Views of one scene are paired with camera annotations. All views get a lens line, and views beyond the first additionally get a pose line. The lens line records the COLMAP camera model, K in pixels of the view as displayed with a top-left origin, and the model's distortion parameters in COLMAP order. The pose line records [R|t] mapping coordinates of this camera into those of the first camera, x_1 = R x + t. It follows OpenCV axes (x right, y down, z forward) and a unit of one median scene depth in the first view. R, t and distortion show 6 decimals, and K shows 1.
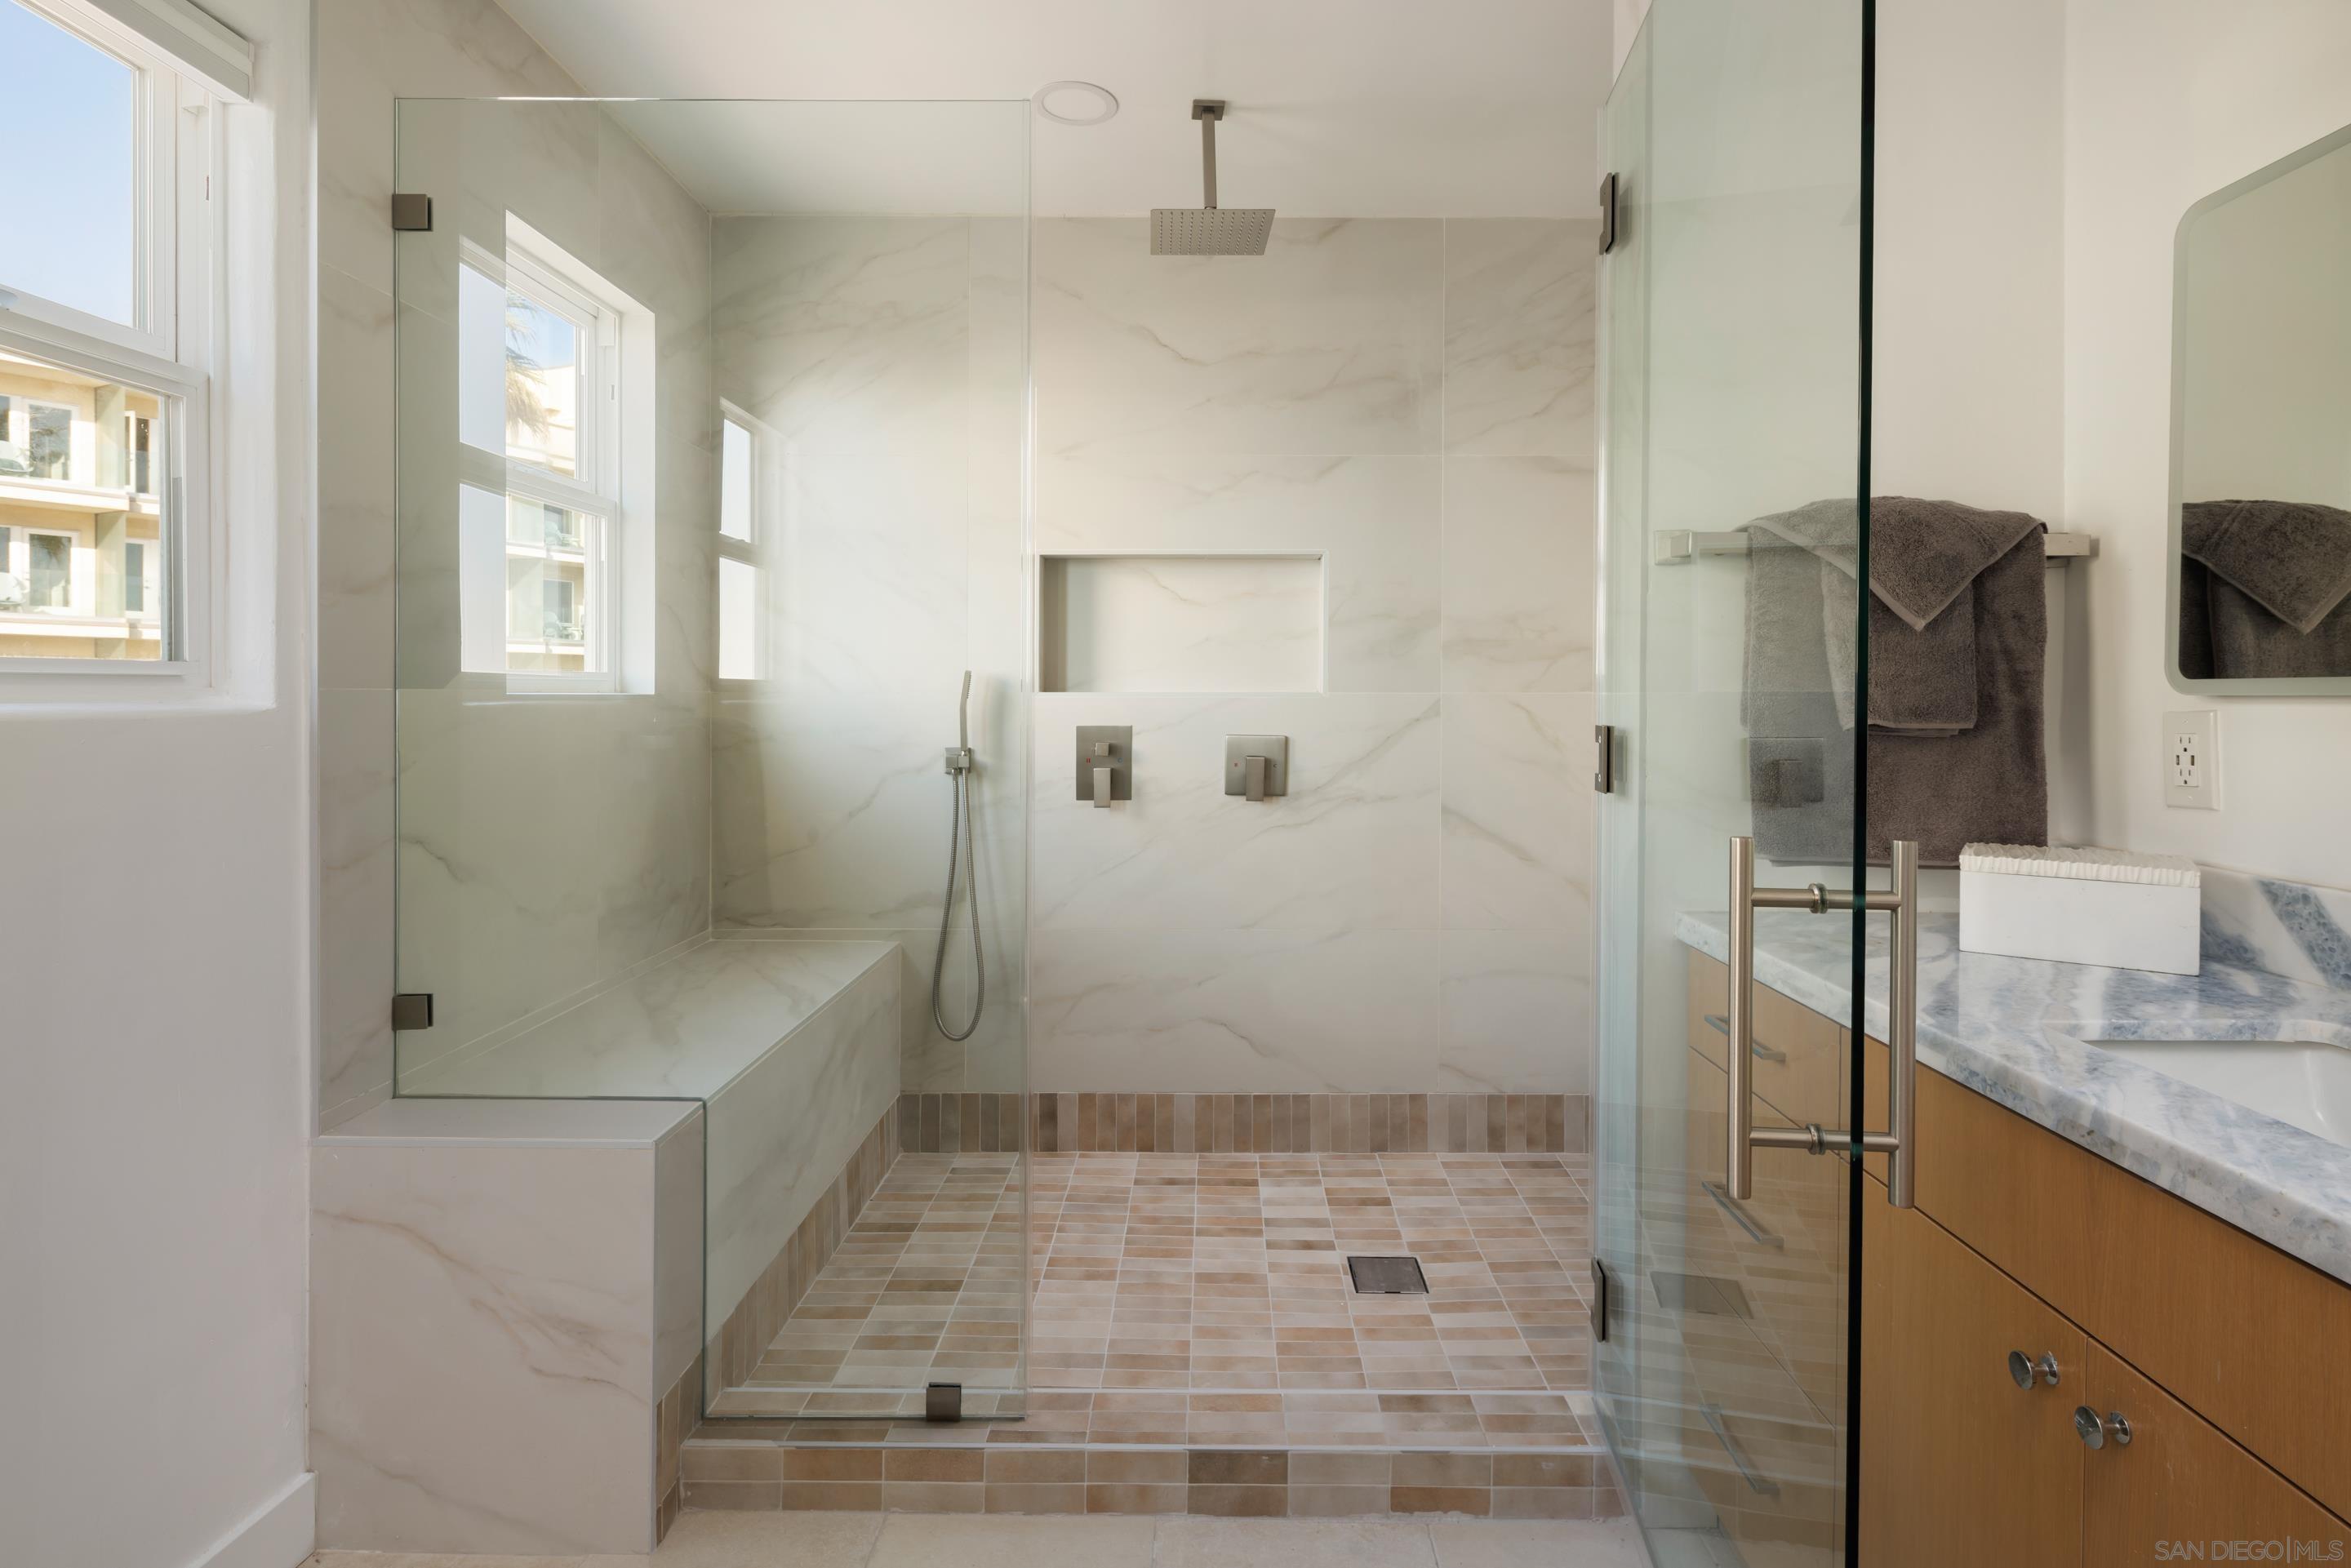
lens RADIAL K [[1156.8, 0, 1194.6], [0, 1156.8, 710.3], [0, 0, 1]] dist [0.004363, -0.002736]
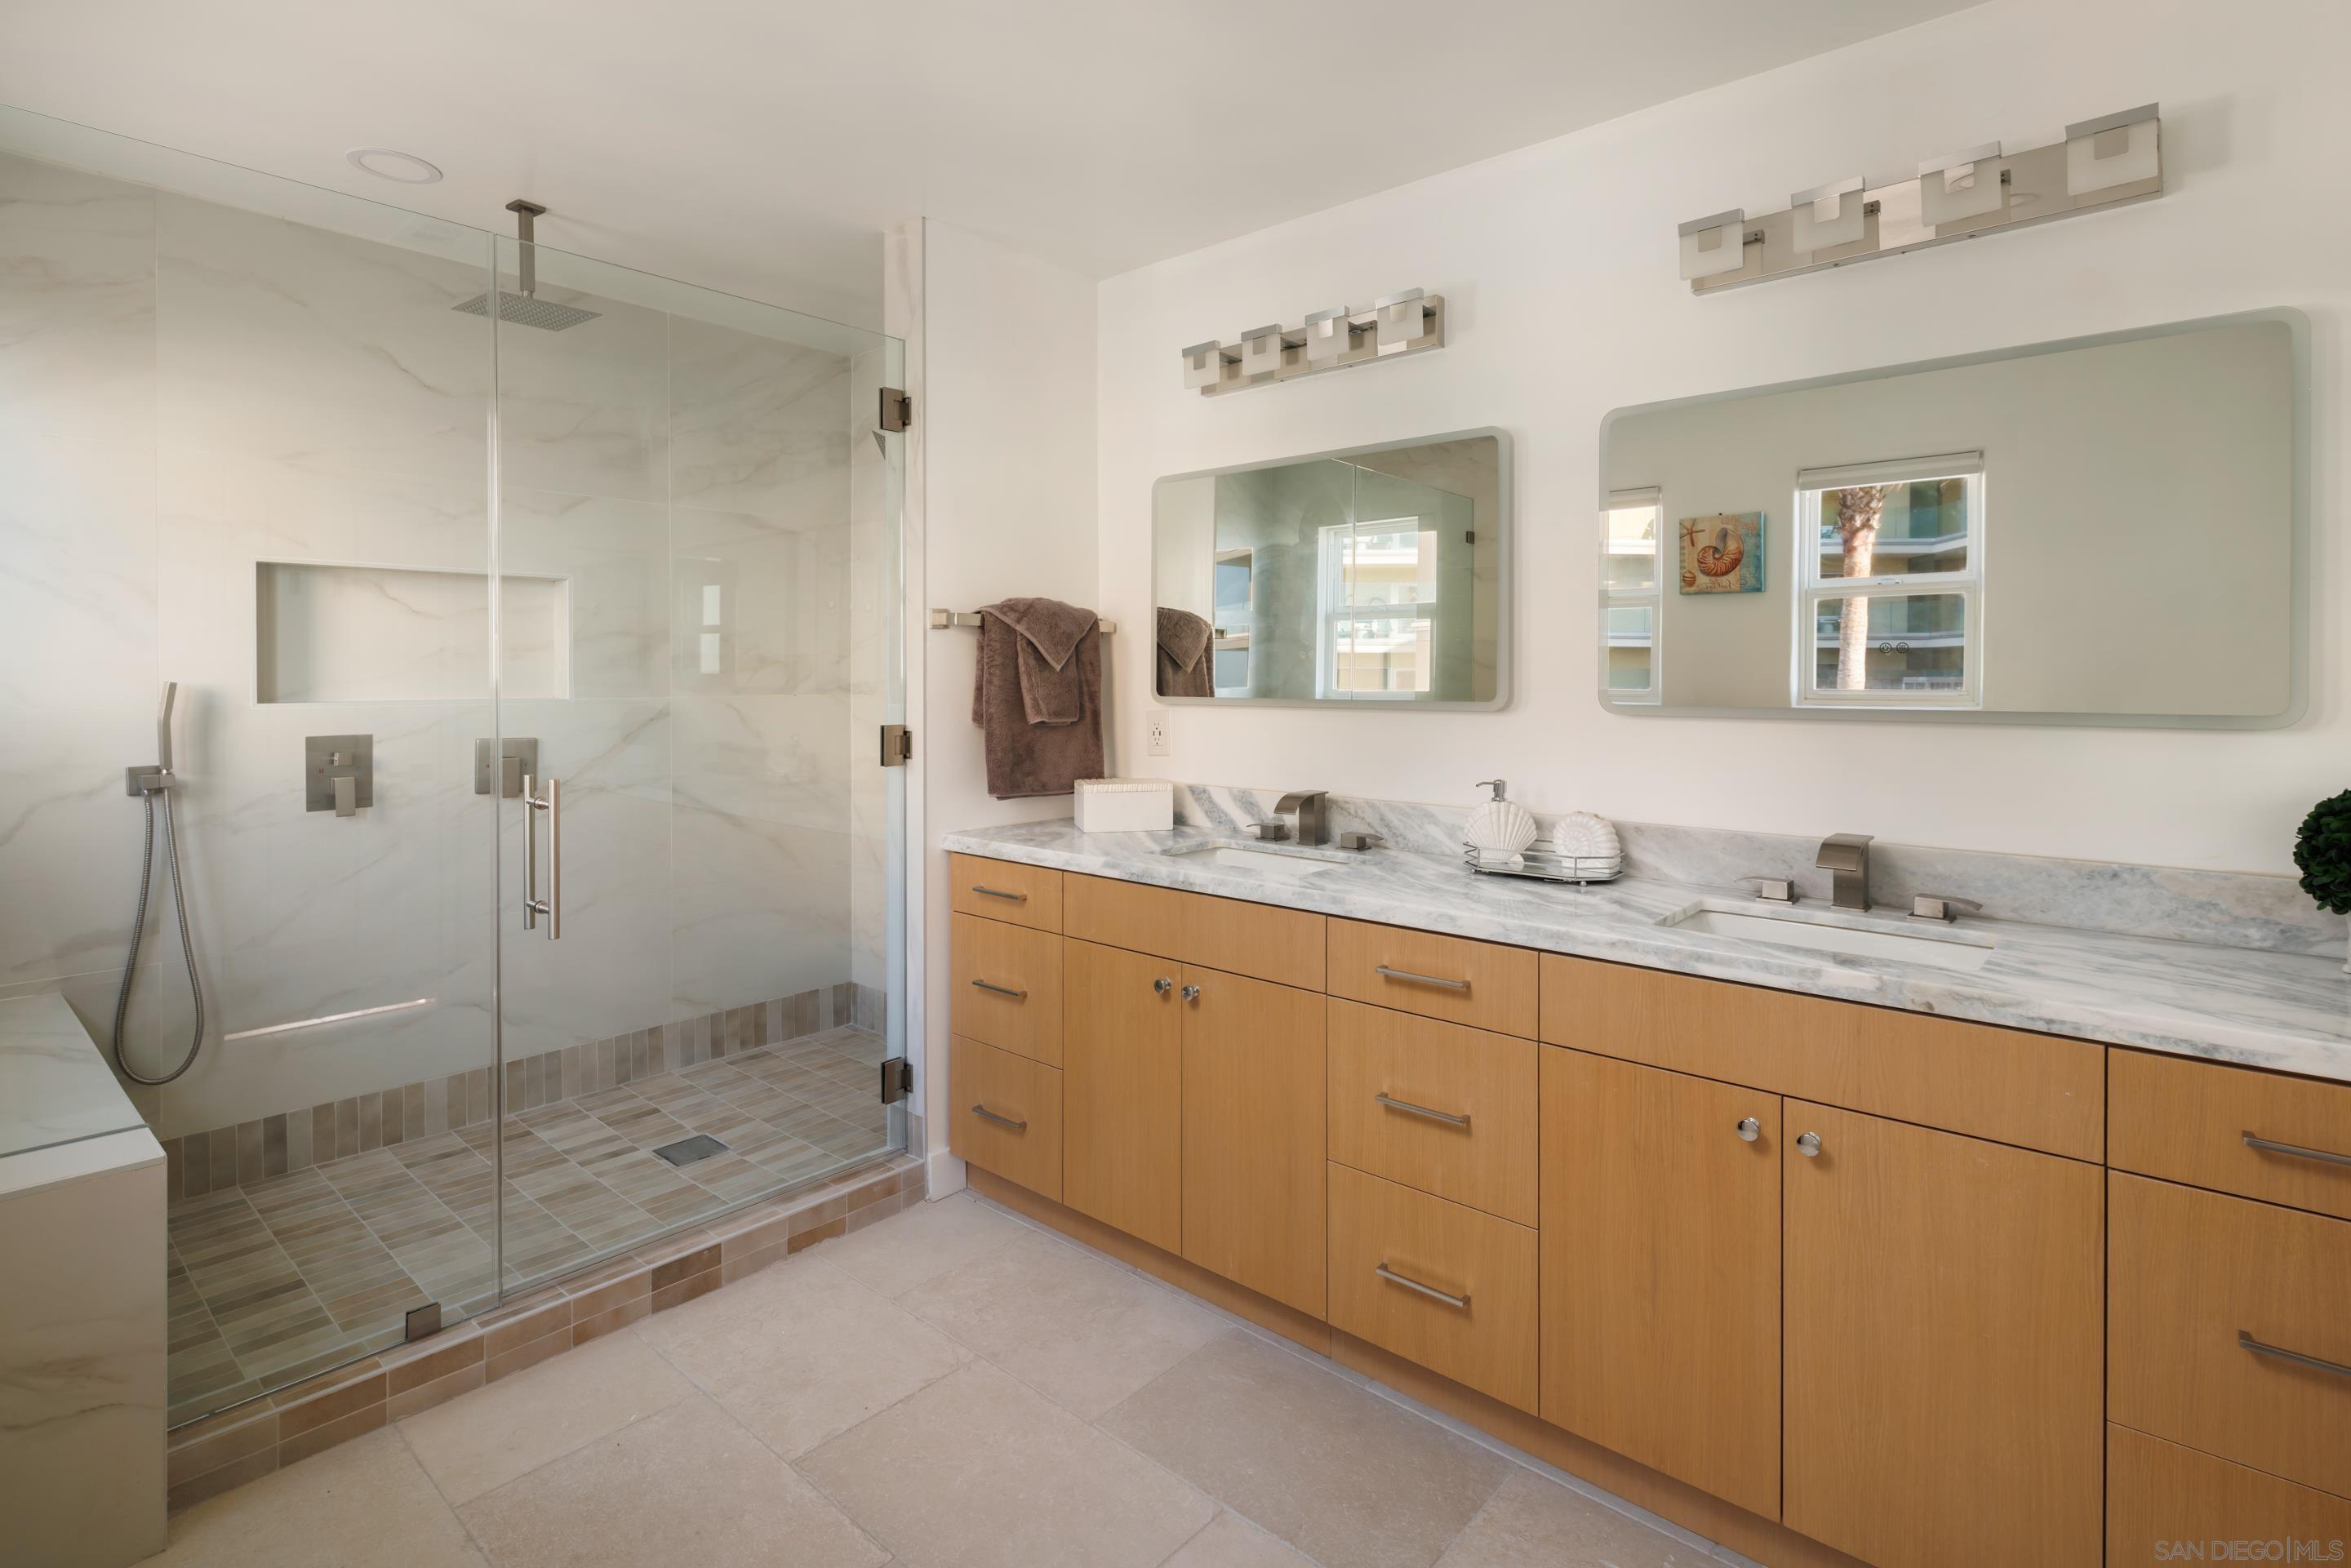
lens RADIAL K [[1156.8, 0, 1161.6], [0, 1156.8, 682.8], [0, 0, 1]] dist [0.004363, -0.002736]
pose [[0.661679, -0.007788, 0.749747, -0.441856], [0.010987, 0.999939, 0.000690, -0.030944], [-0.749707, 0.007780, 0.661725, -0.252031]]
